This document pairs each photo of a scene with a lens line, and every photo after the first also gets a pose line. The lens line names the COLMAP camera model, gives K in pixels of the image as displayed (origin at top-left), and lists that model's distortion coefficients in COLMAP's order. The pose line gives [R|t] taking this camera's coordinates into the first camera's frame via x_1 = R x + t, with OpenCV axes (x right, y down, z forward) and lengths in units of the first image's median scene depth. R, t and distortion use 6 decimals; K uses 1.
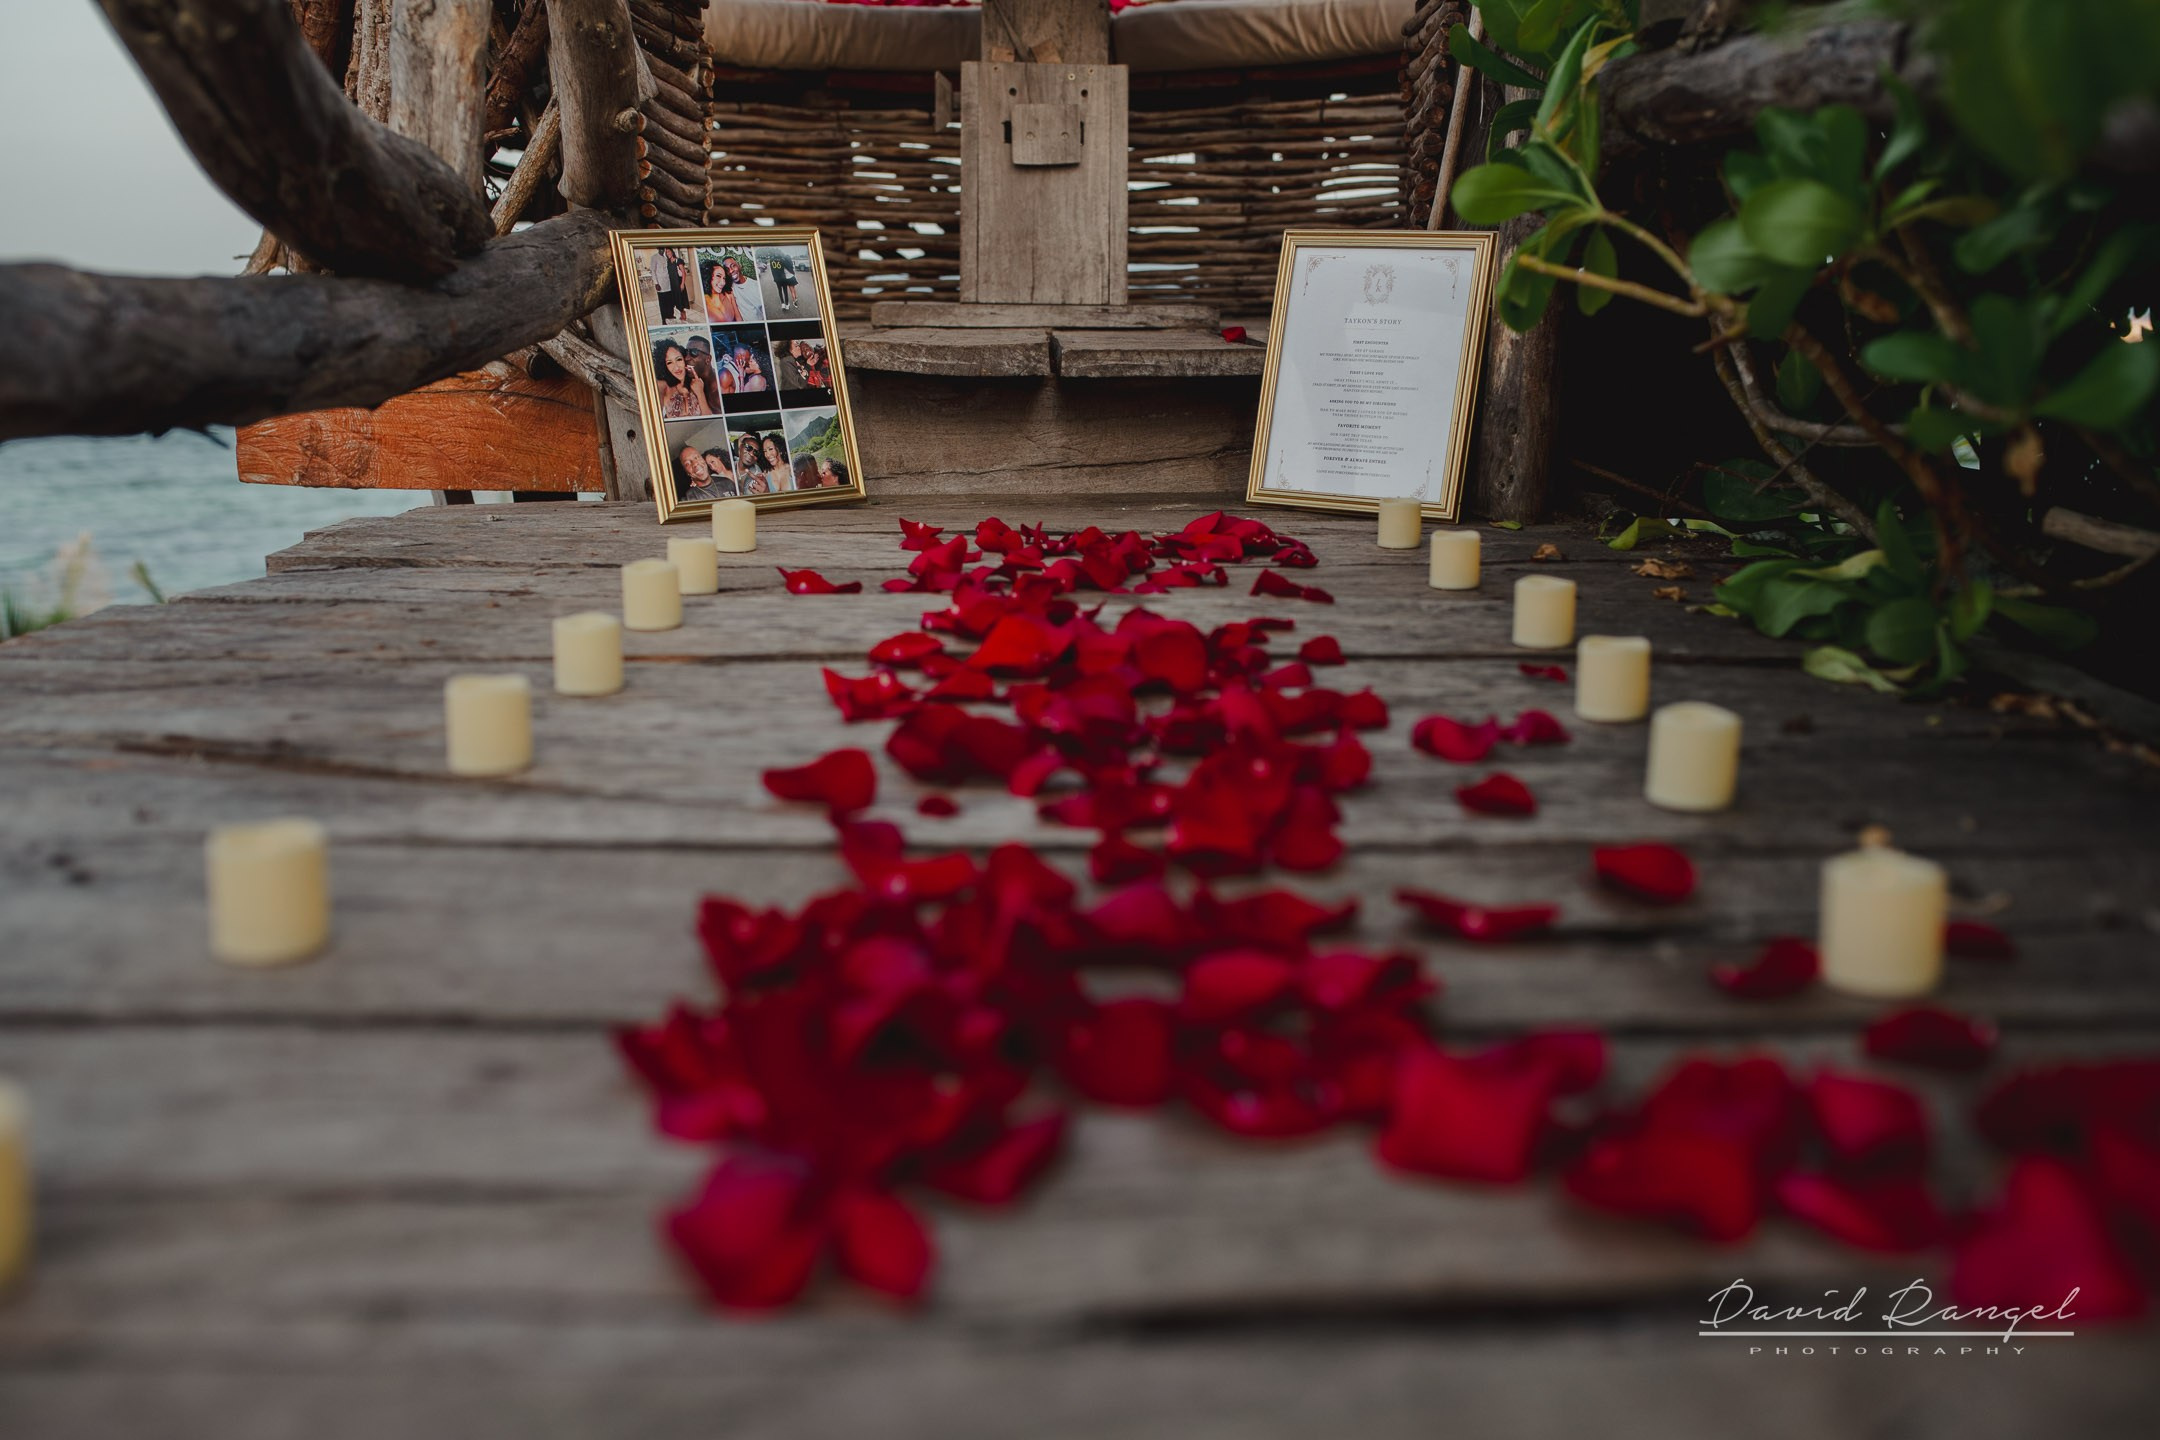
lens RADIAL K [[2193.9, 0, 1010.5], [0, 2193.9, 728.0], [0, 0, 1]] dist [0.004394, 0.009330]
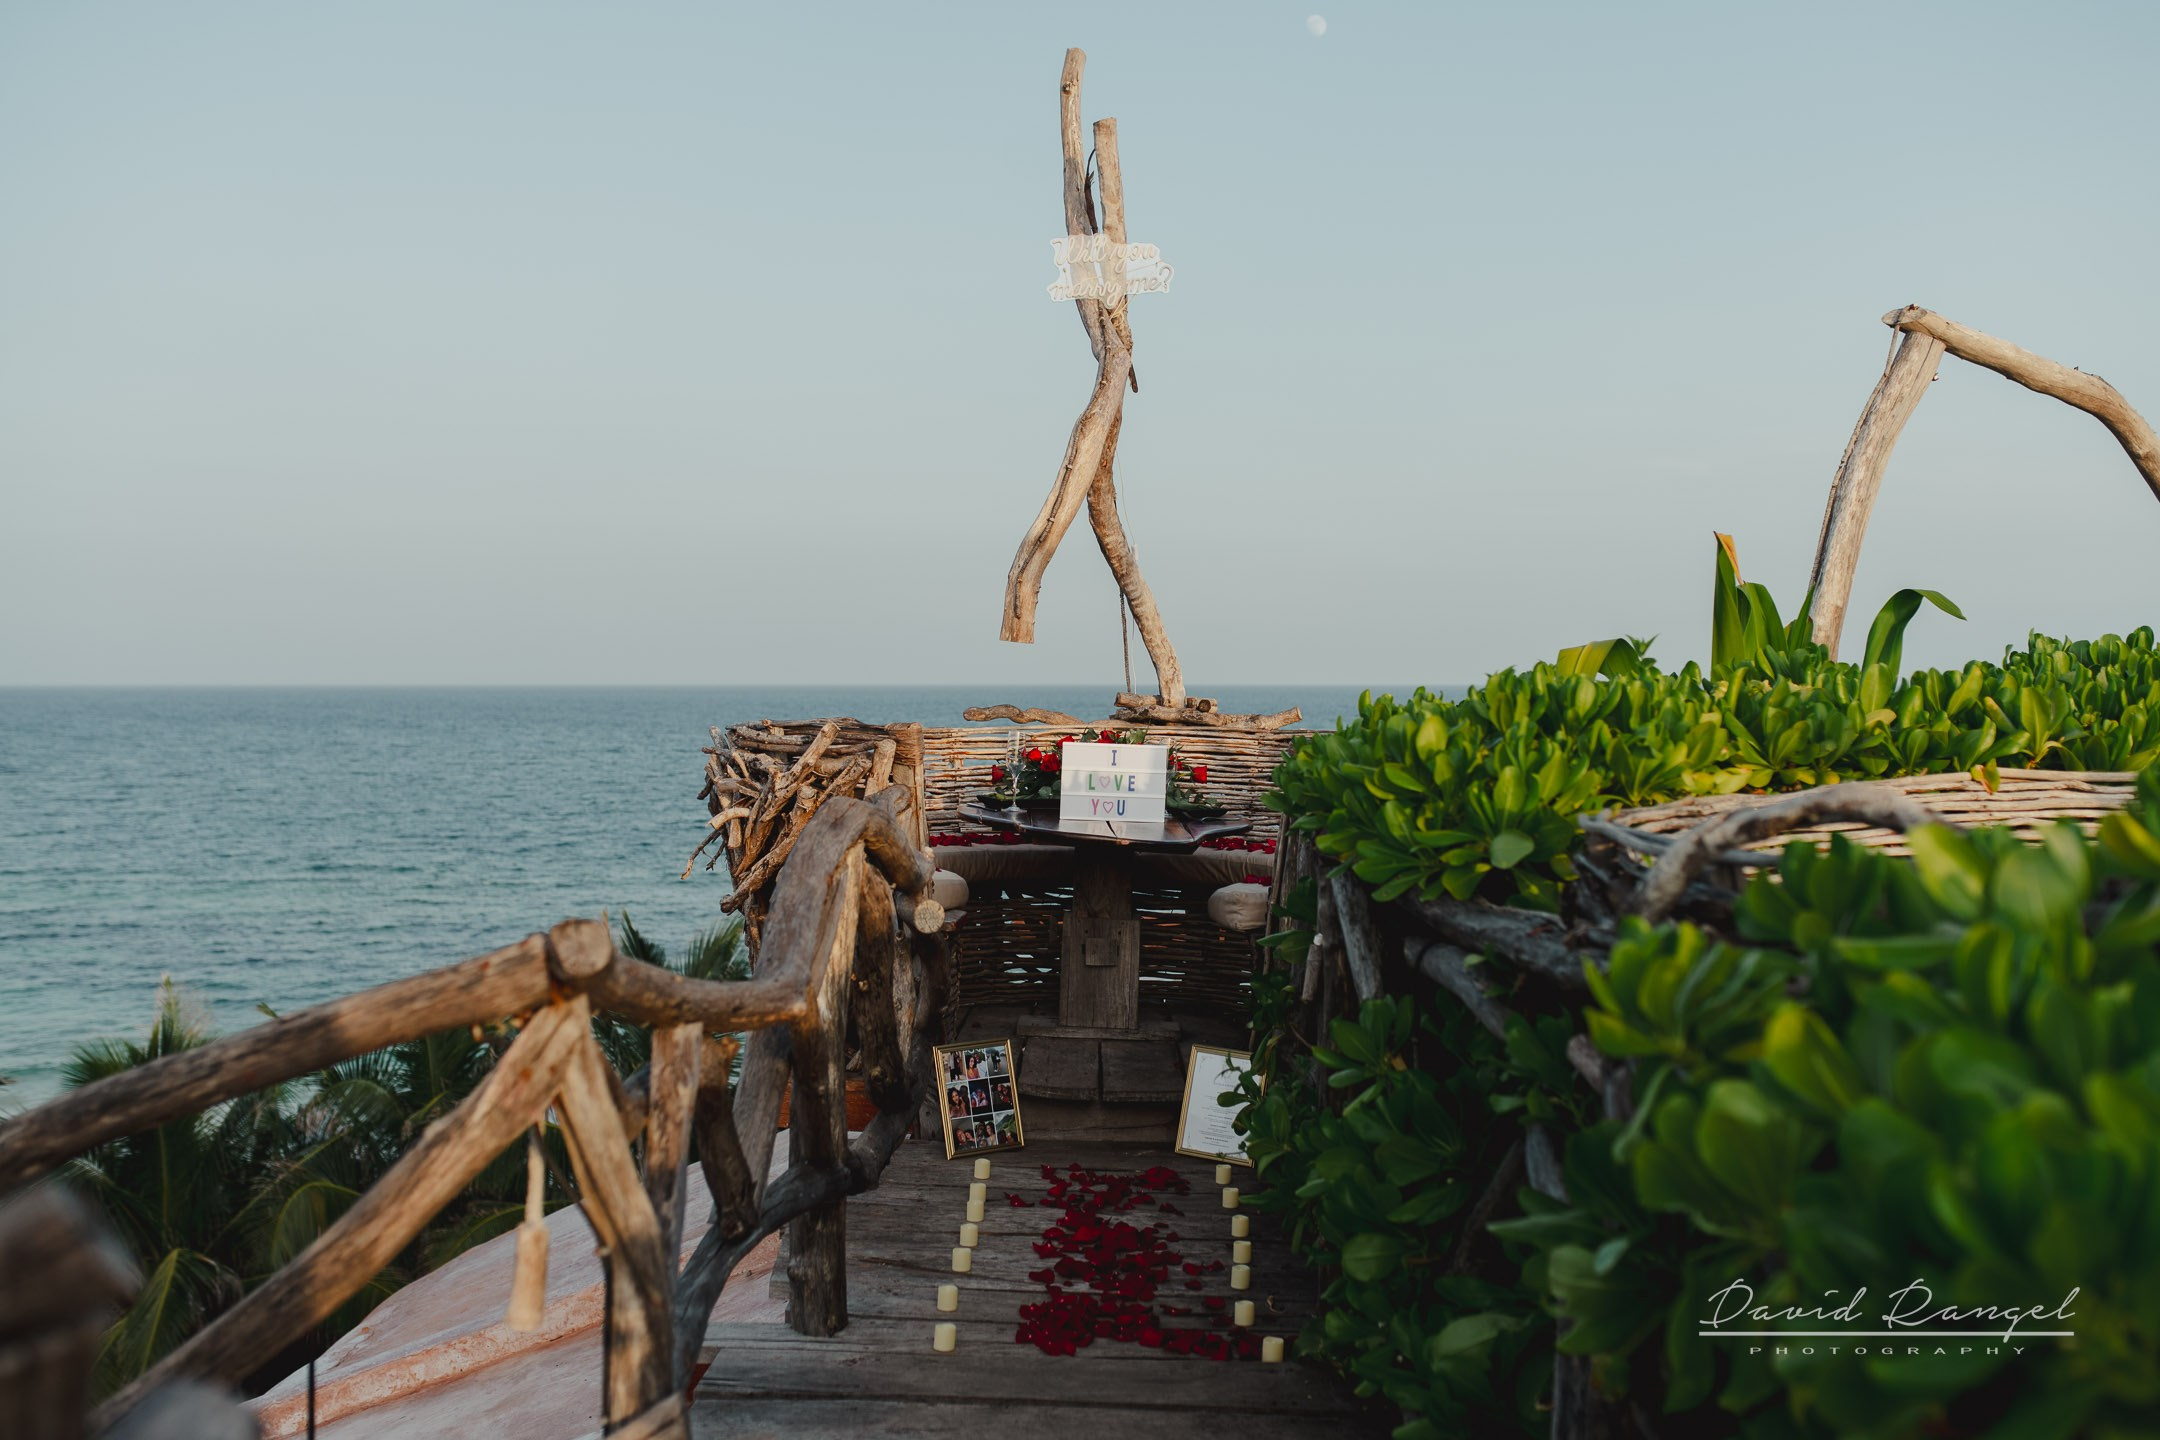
lens RADIAL K [[2136.0, 0, 1084.7], [0, 2136.0, 755.5], [0, 0, 1]] dist [0.006206, 0.005442]
pose [[0.999432, 0.033185, 0.005805, -0.026711], [-0.031504, 0.981684, -0.187893, -0.091787], [-0.011934, 0.187604, 0.982172, -1.573171]]
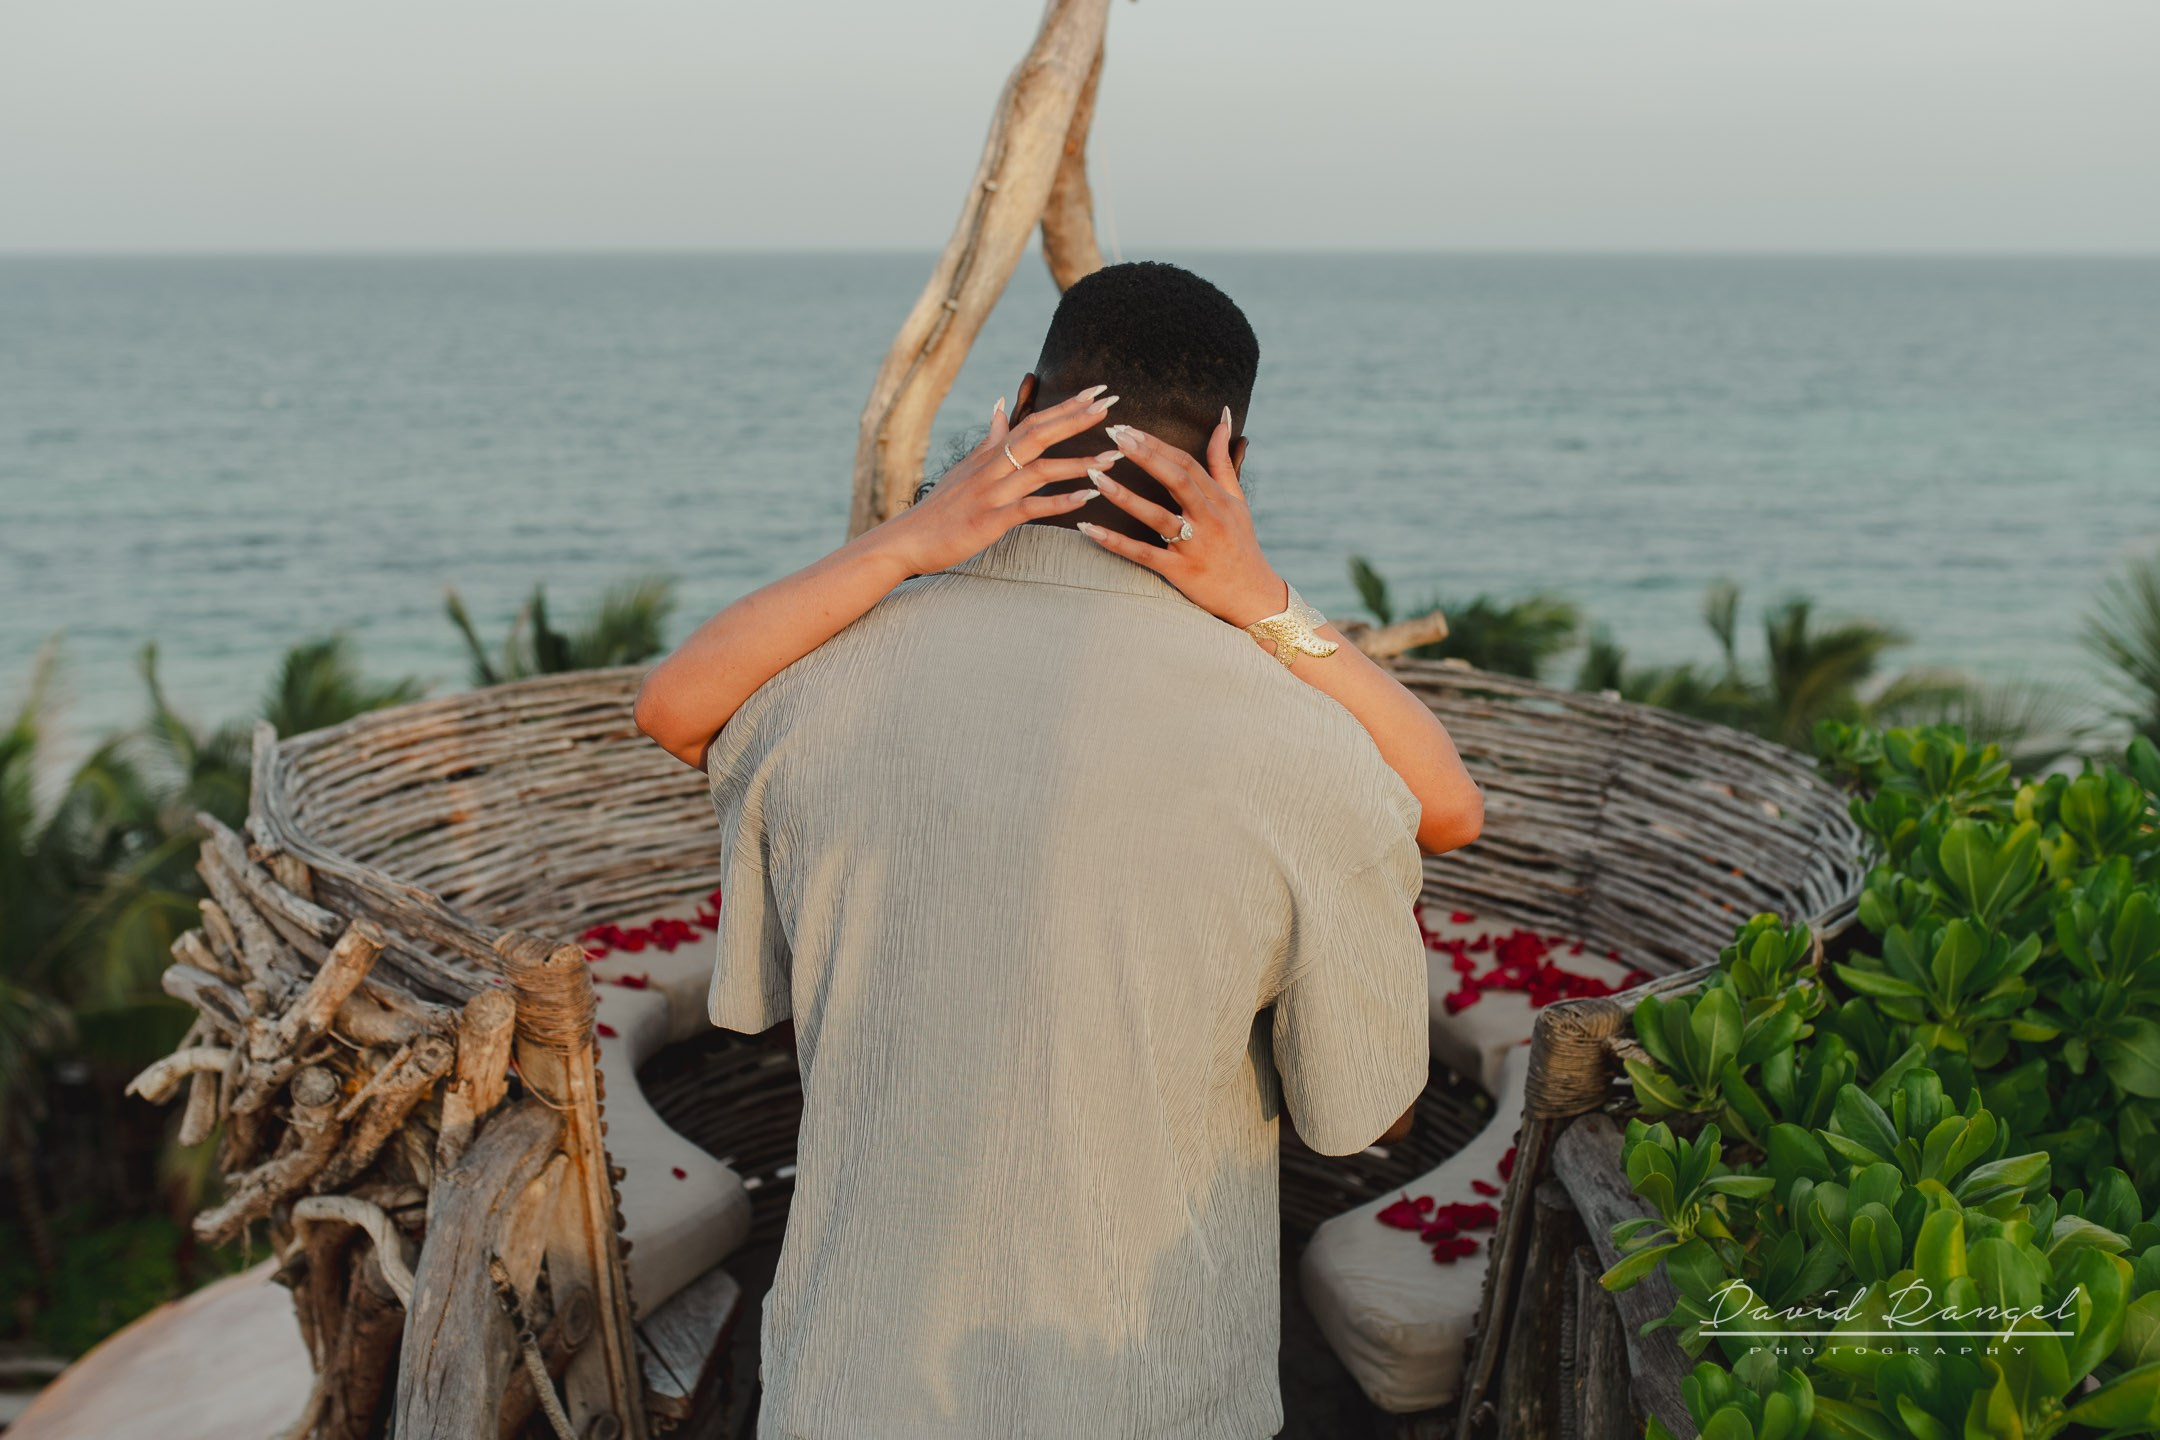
lens RADIAL K [[2377.7, 0, 1054.0], [0, 2377.7, 711.3], [0, 0, 1]] dist [-0.033434, 0.000209]
pose [[0.999420, 0.033353, 0.006818, -0.001809], [-0.033085, 0.998795, -0.036256, -0.679056], [-0.008019, 0.036010, 0.999319, -0.169820]]
